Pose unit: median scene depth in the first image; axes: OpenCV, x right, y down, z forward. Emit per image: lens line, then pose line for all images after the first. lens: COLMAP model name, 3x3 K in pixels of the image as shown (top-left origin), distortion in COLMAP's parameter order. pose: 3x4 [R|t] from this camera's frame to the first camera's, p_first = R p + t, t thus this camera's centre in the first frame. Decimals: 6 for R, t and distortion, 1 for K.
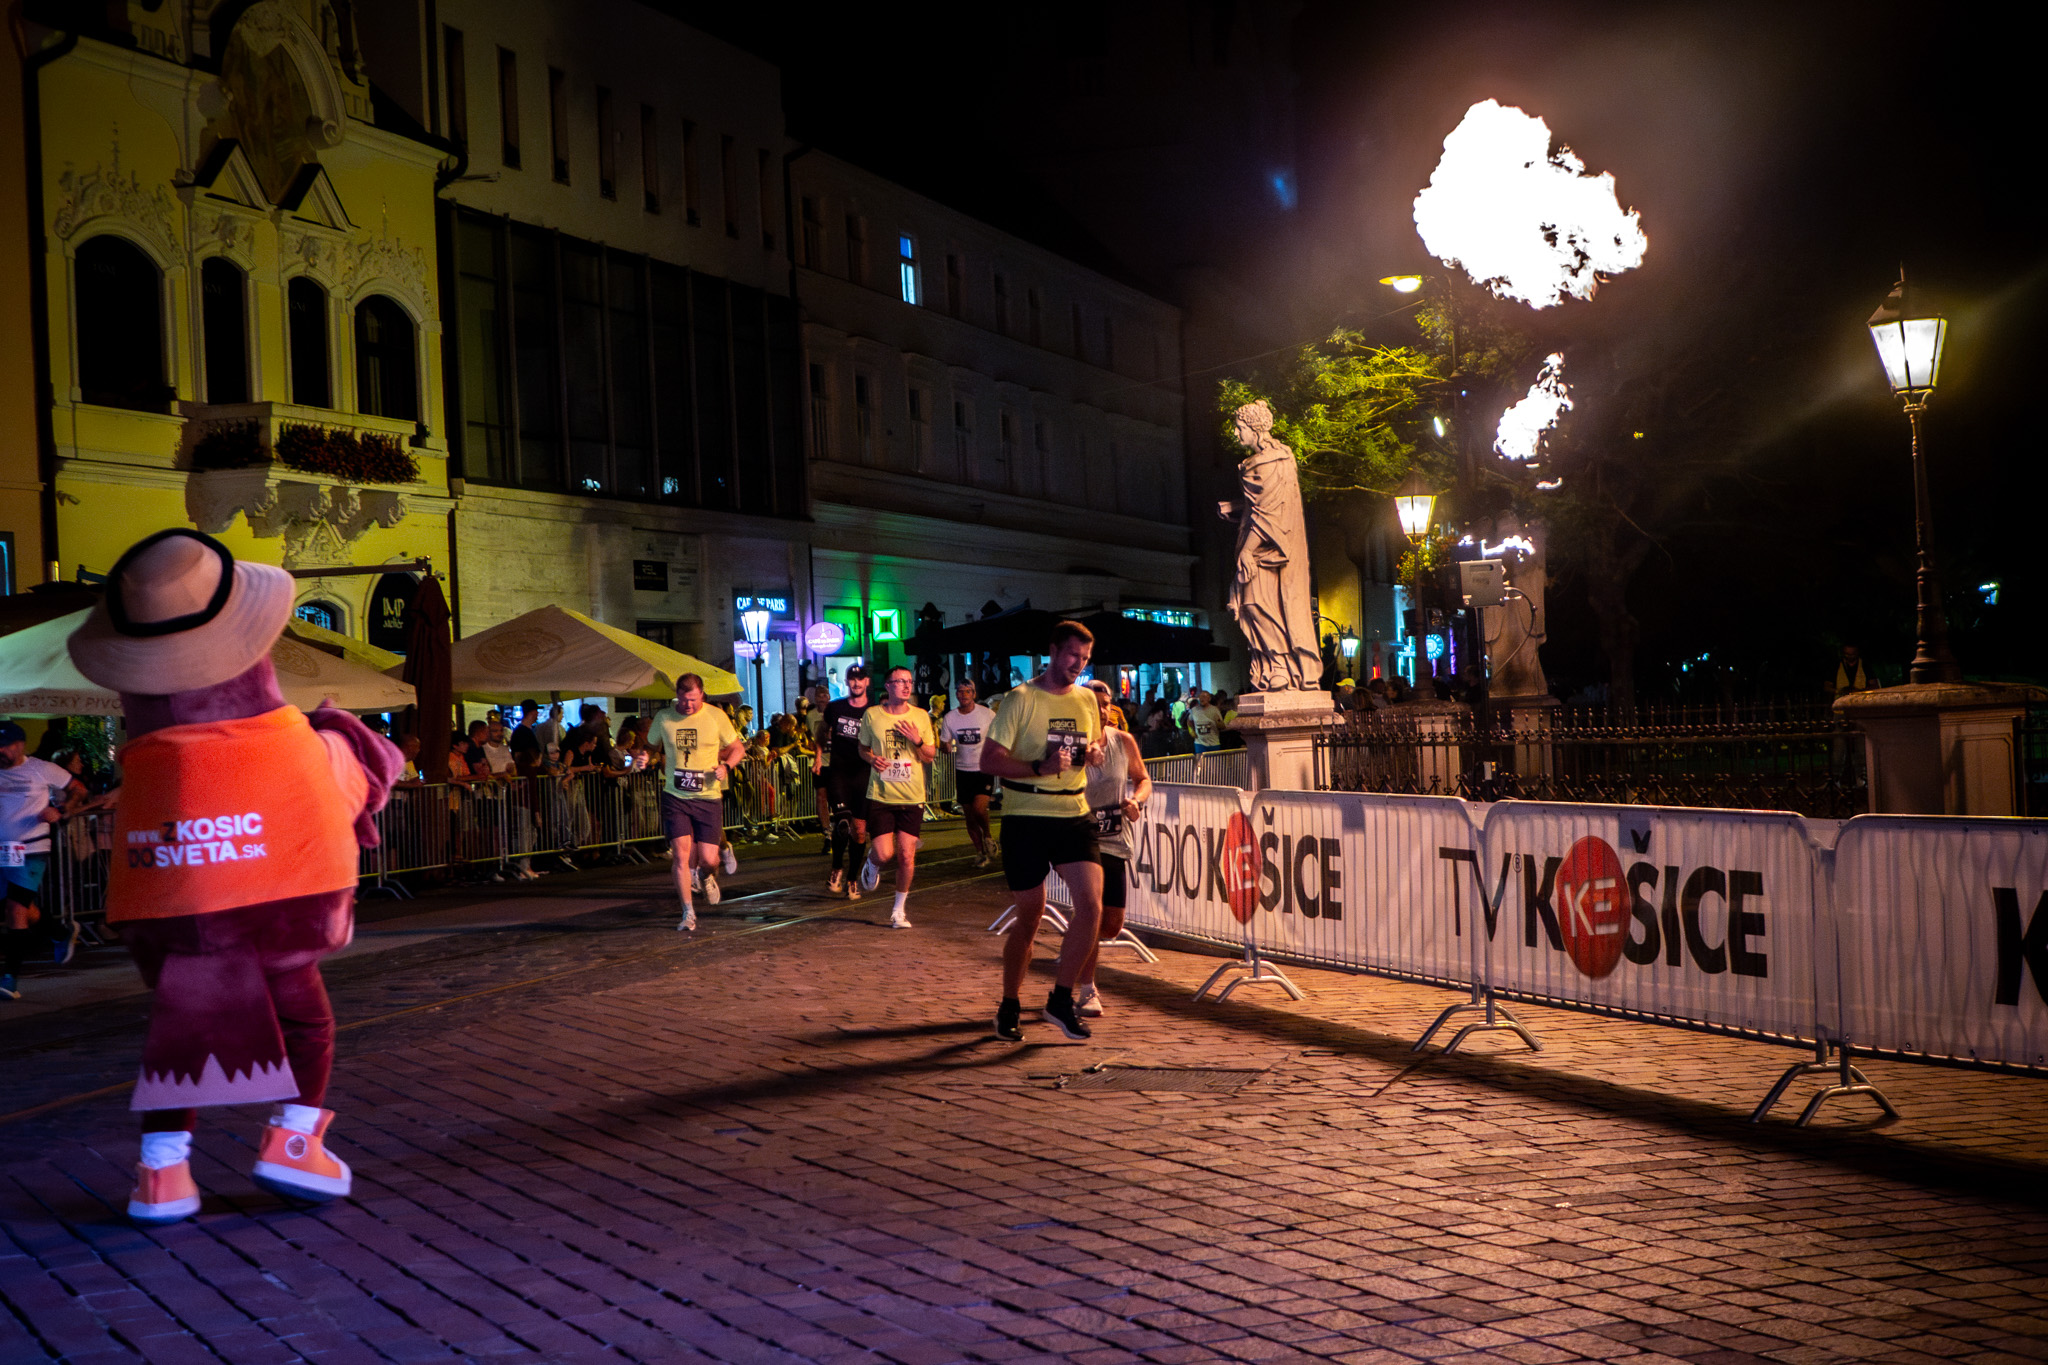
lens RADIAL K [[3088.0, 0, 1024.0], [0, 3088.0, 682.5], [0, 0, 1]] dist [-0.014093, 0.060609]
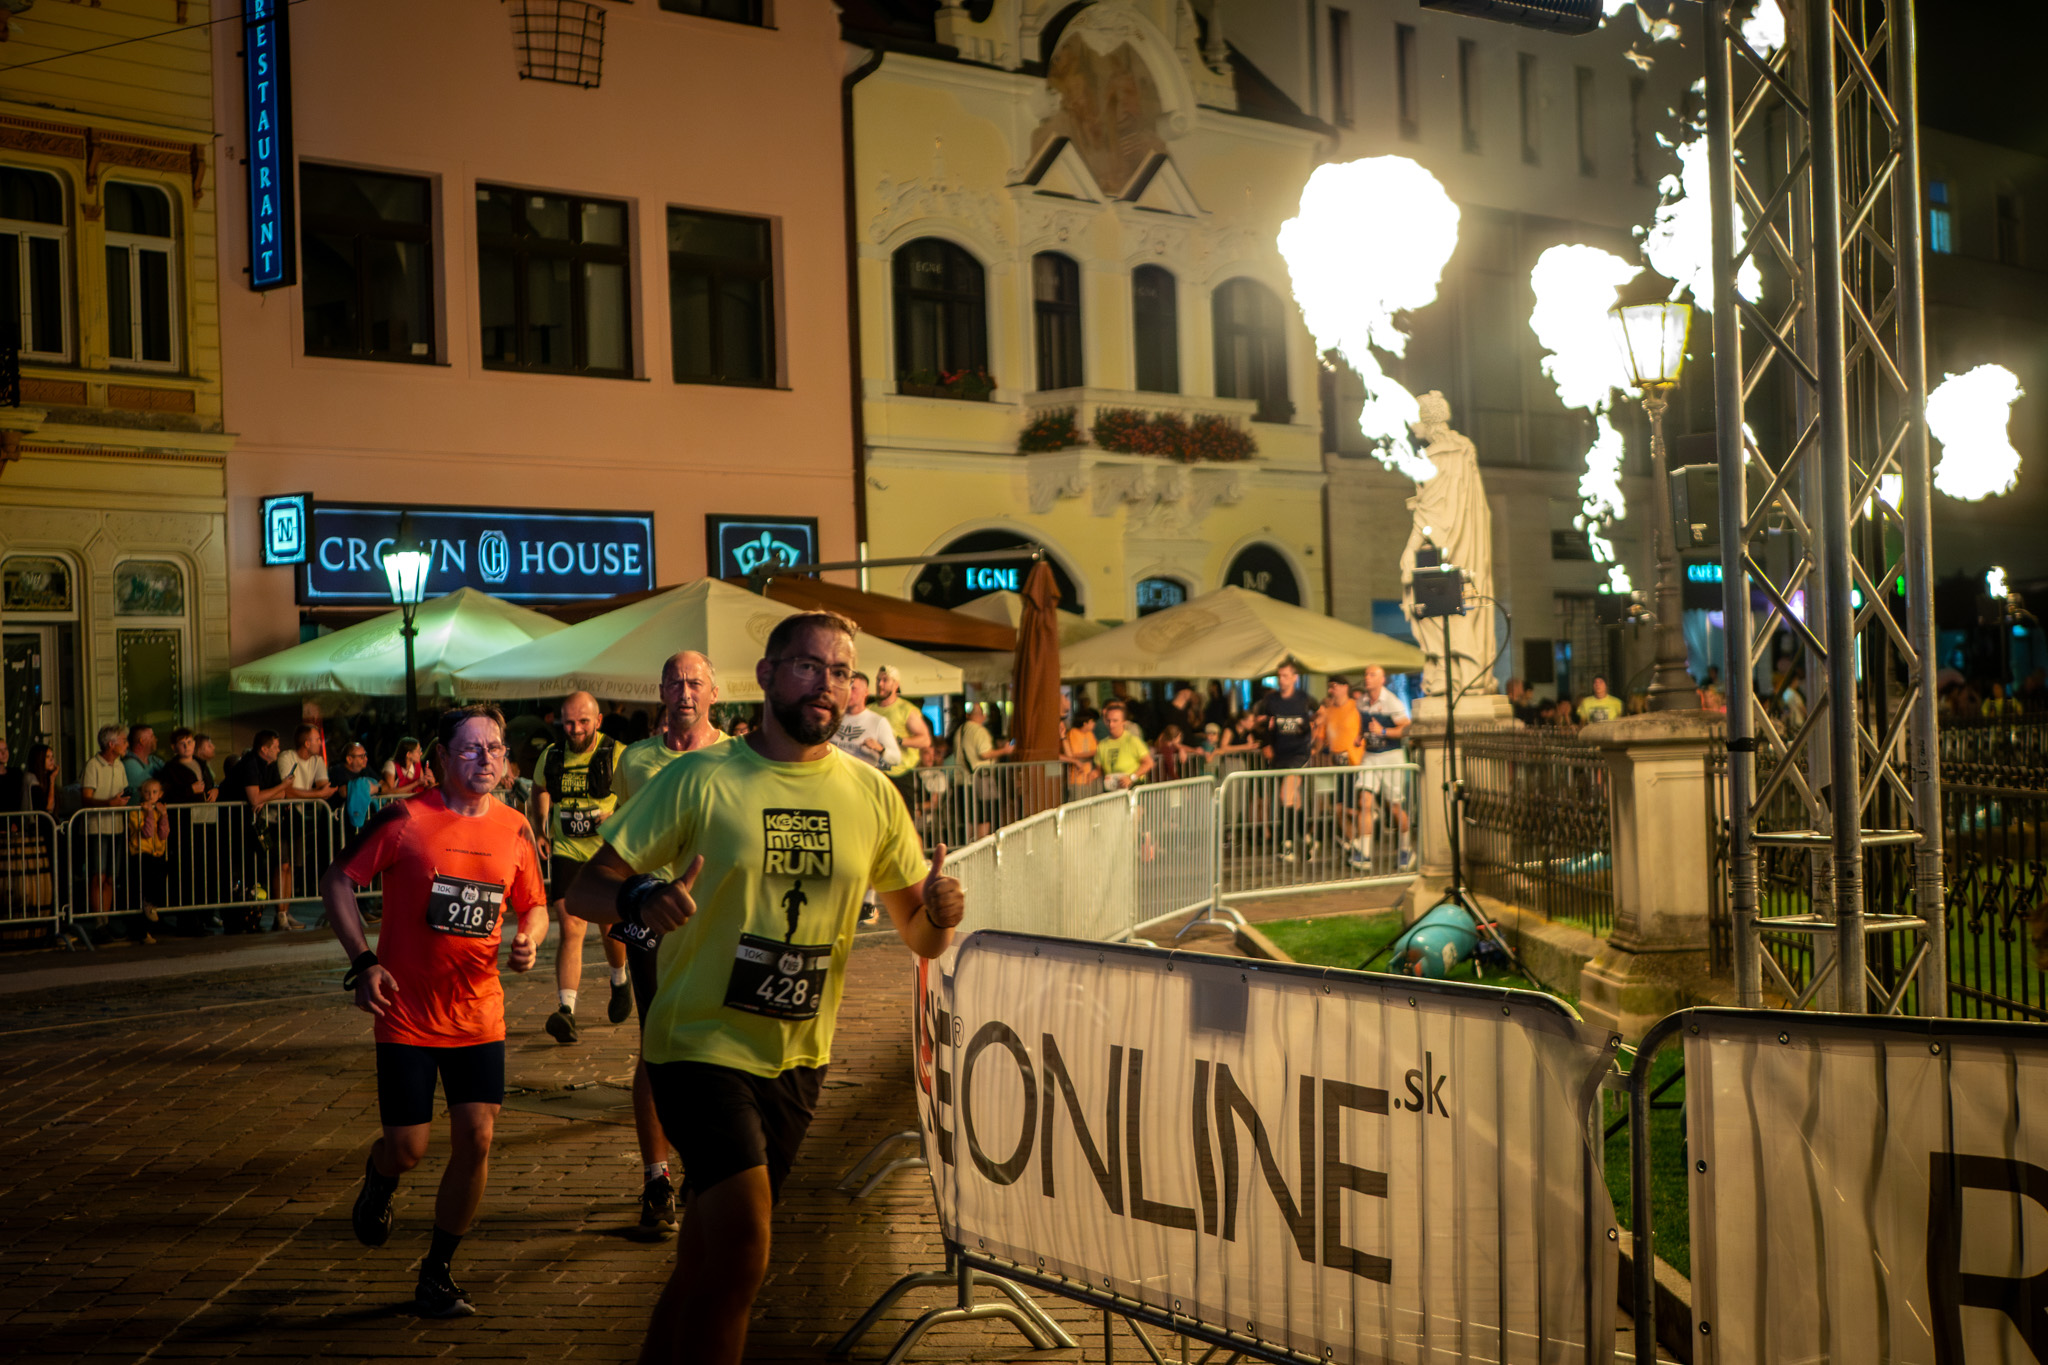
lens RADIAL K [[3088.0, 0, 1024.0], [0, 3088.0, 682.5], [0, 0, 1]] dist [-0.014093, 0.060609]
pose [[0.906061, 0.012343, -0.422966, 0.174818], [-0.005895, 0.999846, 0.016549, -0.007866], [0.423105, -0.012501, 0.905994, 0.039566]]
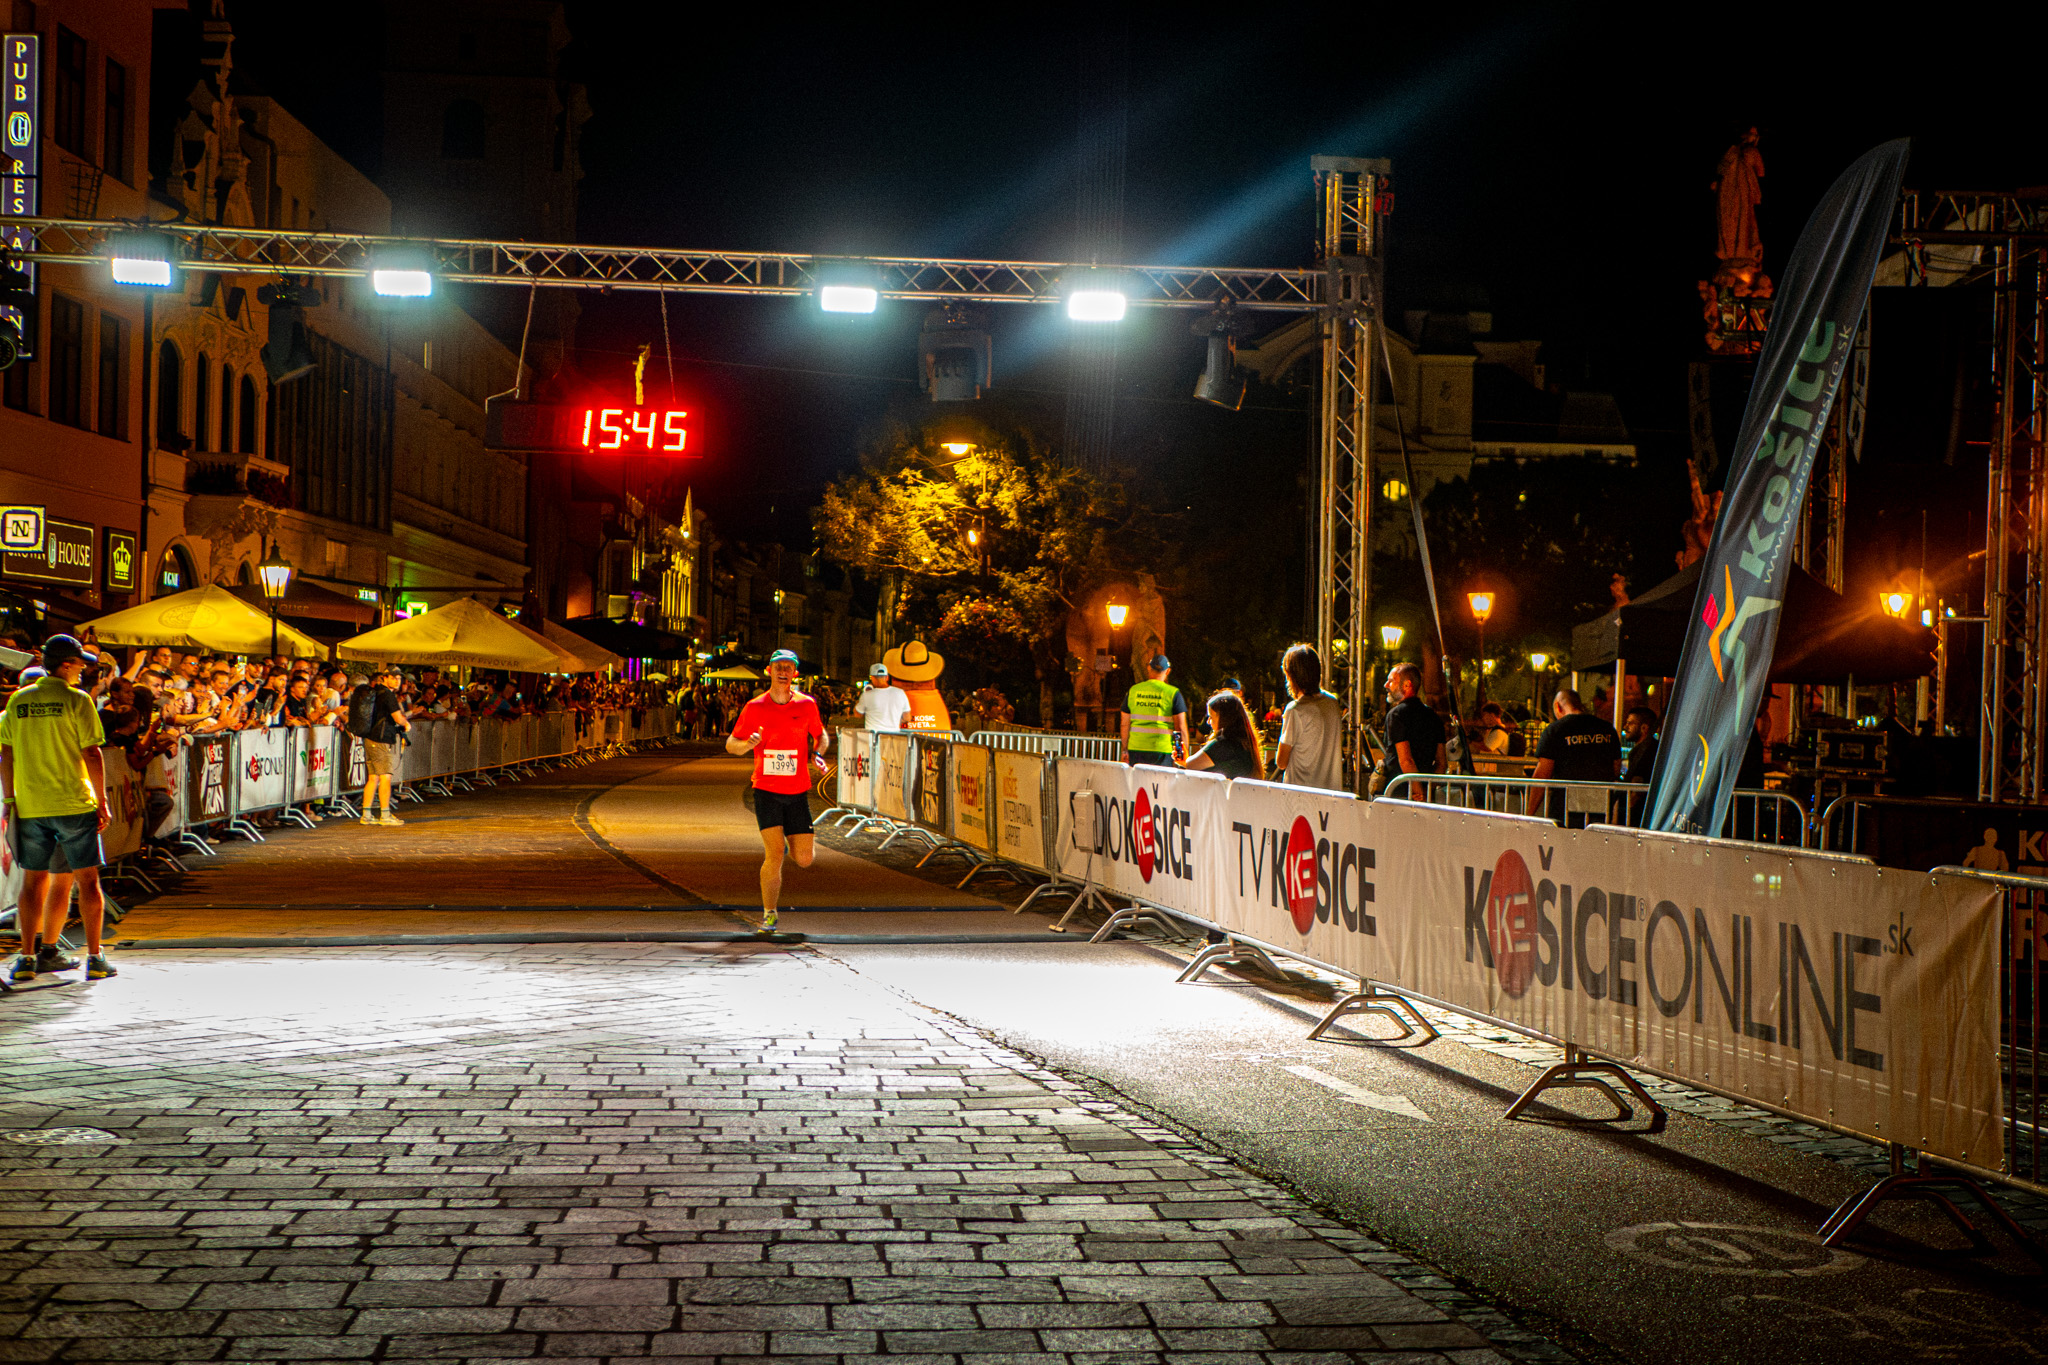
lens RADIAL K [[3098.9, 0, 1024.0], [0, 3098.9, 682.5], [0, 0, 1]] dist [-0.030860, 0.070391]
pose [[0.939413, 0.072365, 0.335063, -0.372474], [-0.072937, 0.997277, -0.010892, 0.010022], [-0.334939, -0.014206, 0.942133, -0.545818]]
